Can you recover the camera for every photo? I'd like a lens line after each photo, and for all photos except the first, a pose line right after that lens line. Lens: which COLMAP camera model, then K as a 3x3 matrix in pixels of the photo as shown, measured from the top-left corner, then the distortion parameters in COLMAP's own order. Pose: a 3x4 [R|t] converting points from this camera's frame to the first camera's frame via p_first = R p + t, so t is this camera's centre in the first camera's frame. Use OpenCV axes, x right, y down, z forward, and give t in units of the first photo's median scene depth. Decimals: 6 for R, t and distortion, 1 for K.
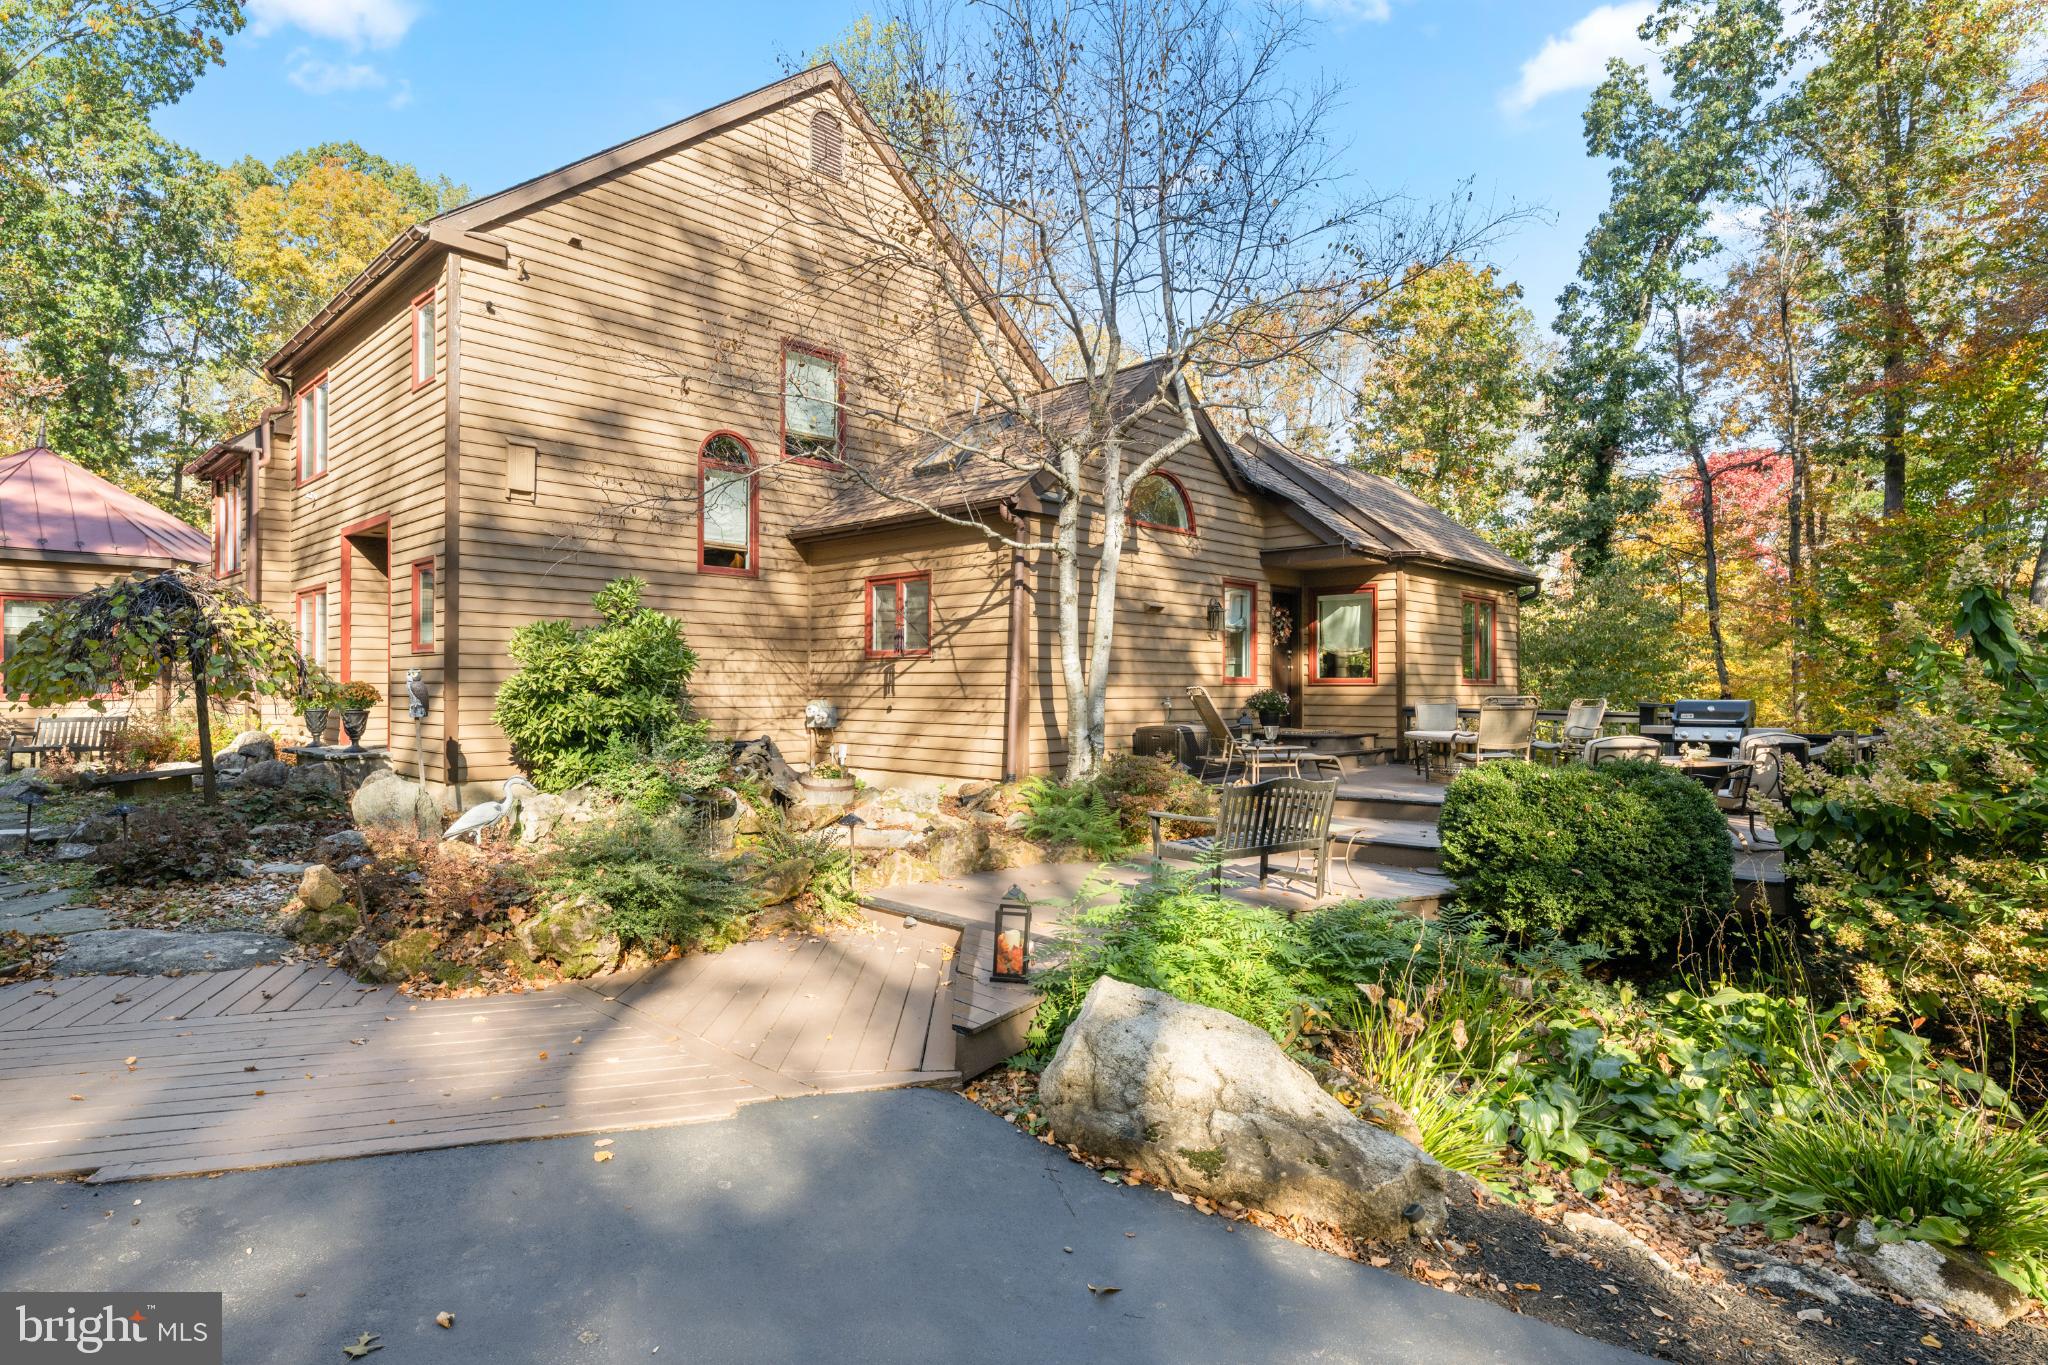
lens RADIAL K [[1066.1, 0, 1018.8], [0, 1066.1, 681.5], [0, 0, 1]] dist [-0.001691, 0.000323]
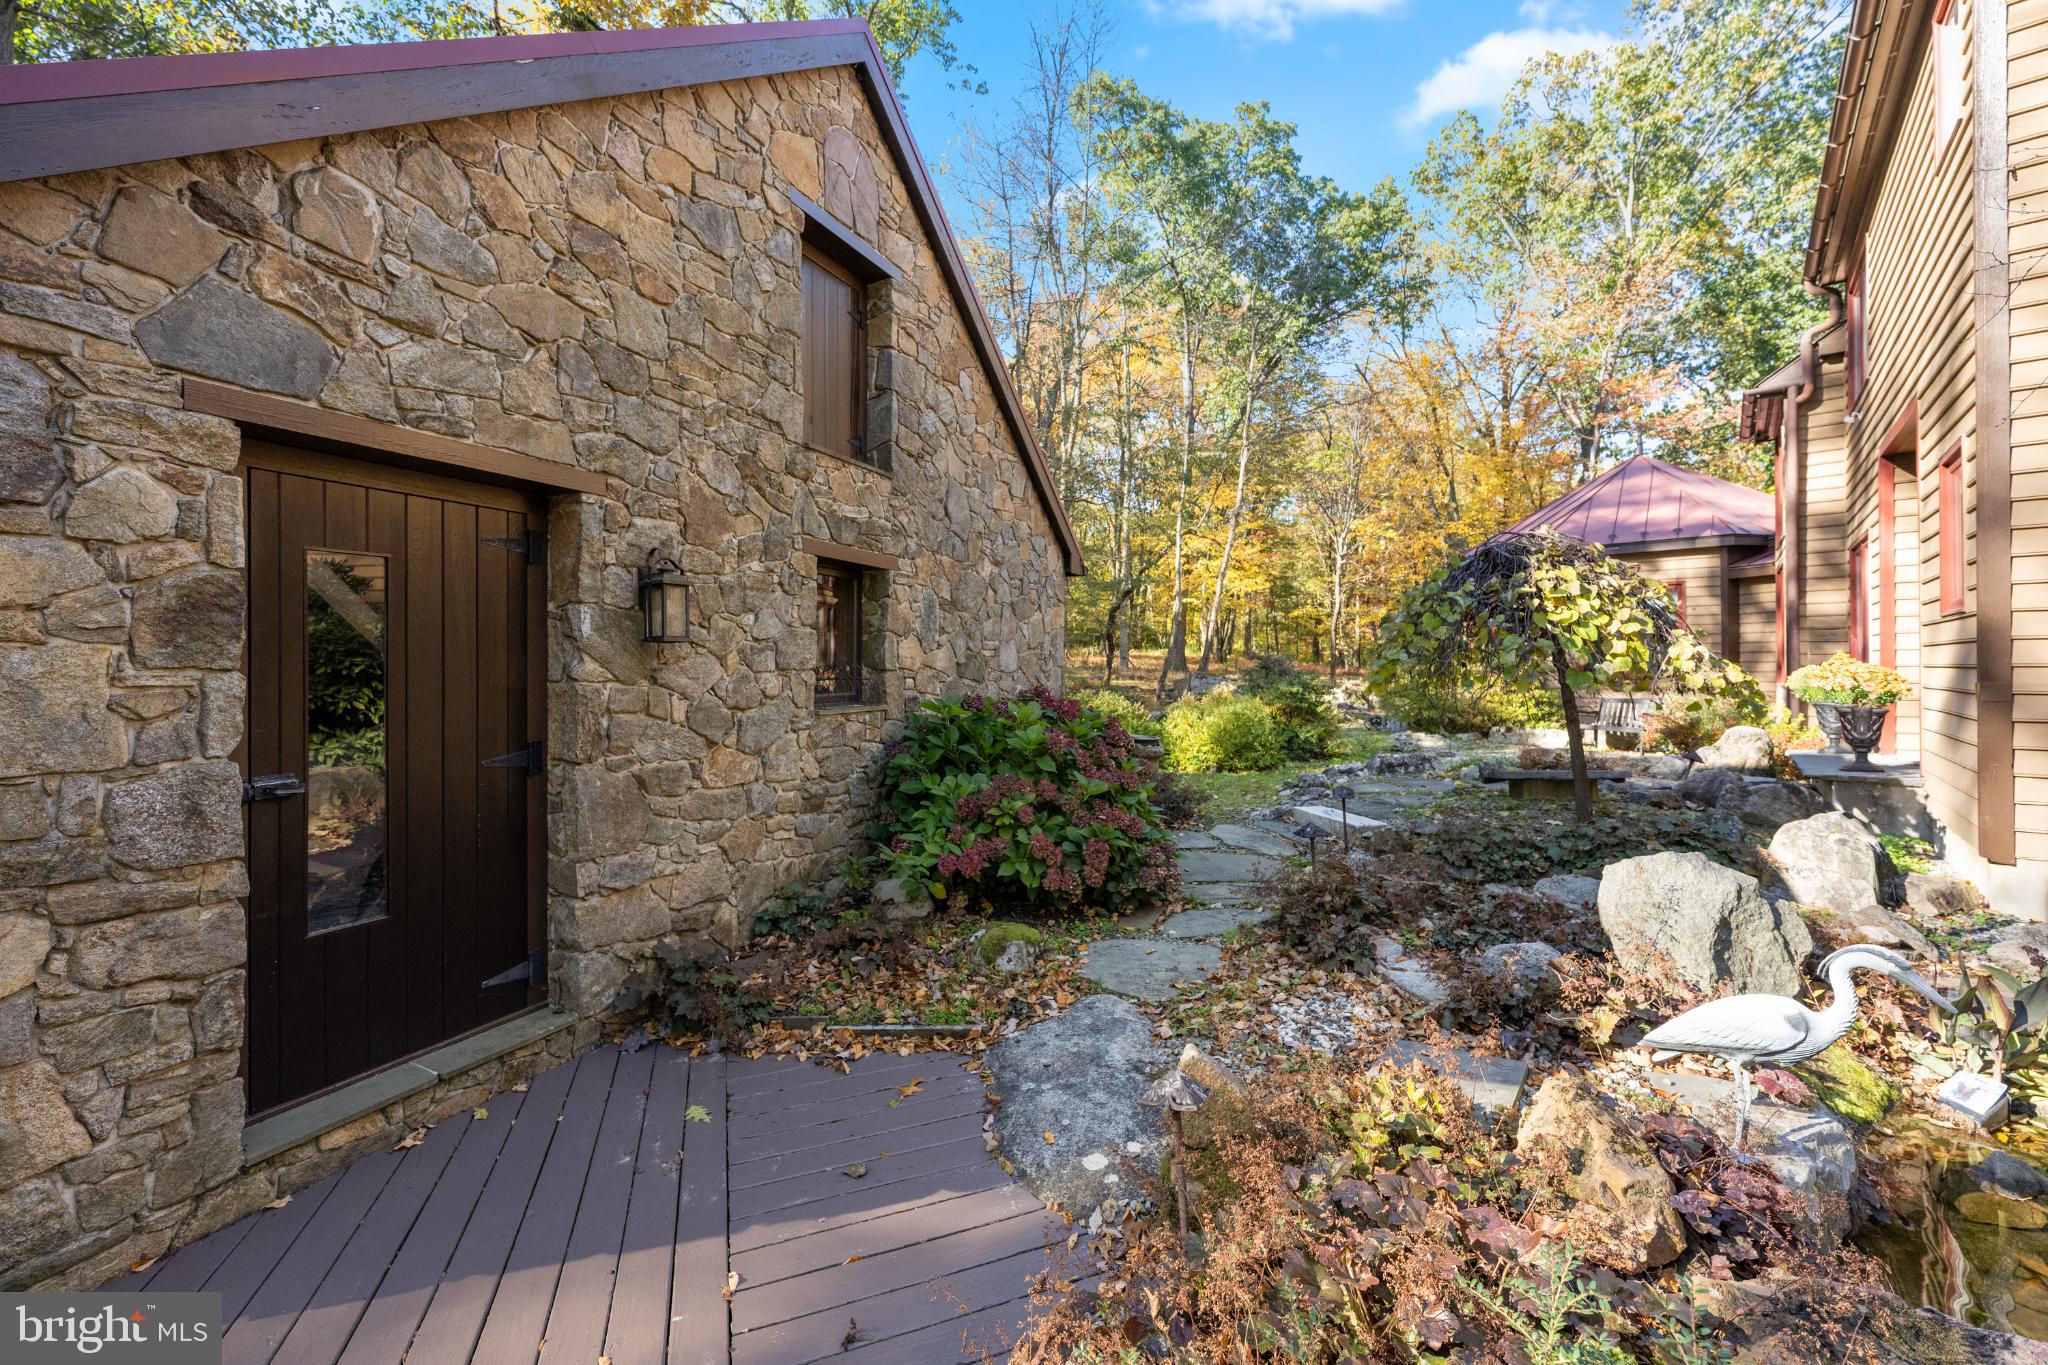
lens RADIAL K [[823.4, 0, 1019.6], [0, 823.4, 663.7], [0, 0, 1]] dist [-0.002444, 0.000072]
pose [[0.053540, -0.006606, -0.998544, -0.117890], [0.009263, 0.999938, -0.006119, -0.002344], [0.998523, -0.008922, 0.053598, 0.380884]]
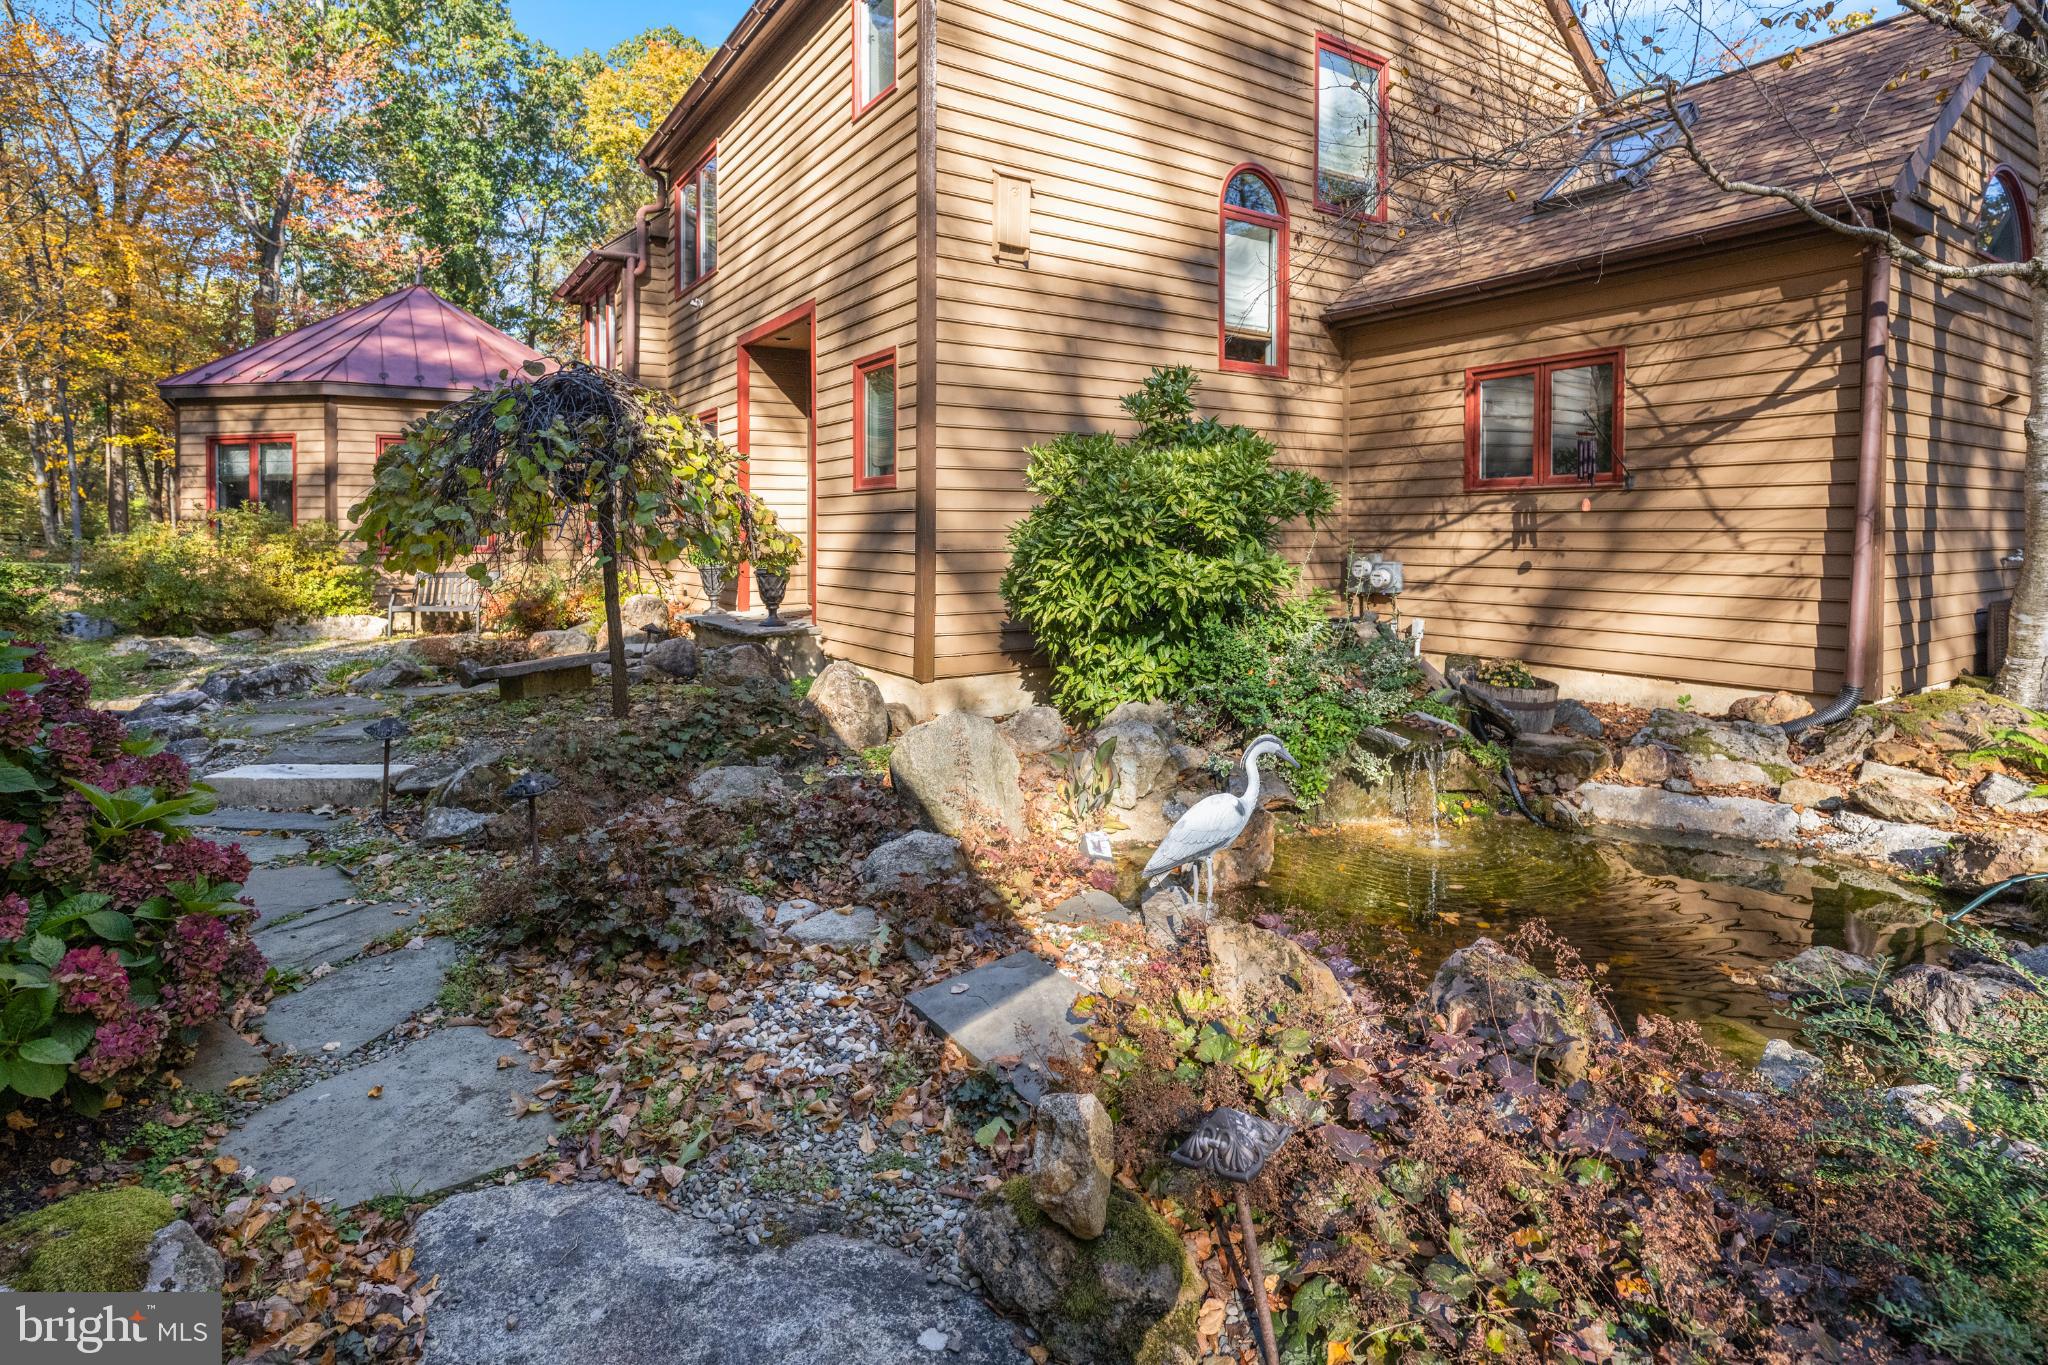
lens RADIAL K [[1023.4, 0, 1011.9], [0, 1023.4, 537.0], [0, 0, 1]] dist [-0.003881, 0.000019]
pose [[0.974425, -0.005121, -0.224653, -0.255677], [0.007505, 0.999924, 0.009757, -0.001402], [0.224586, -0.011194, 0.974390, 0.291517]]
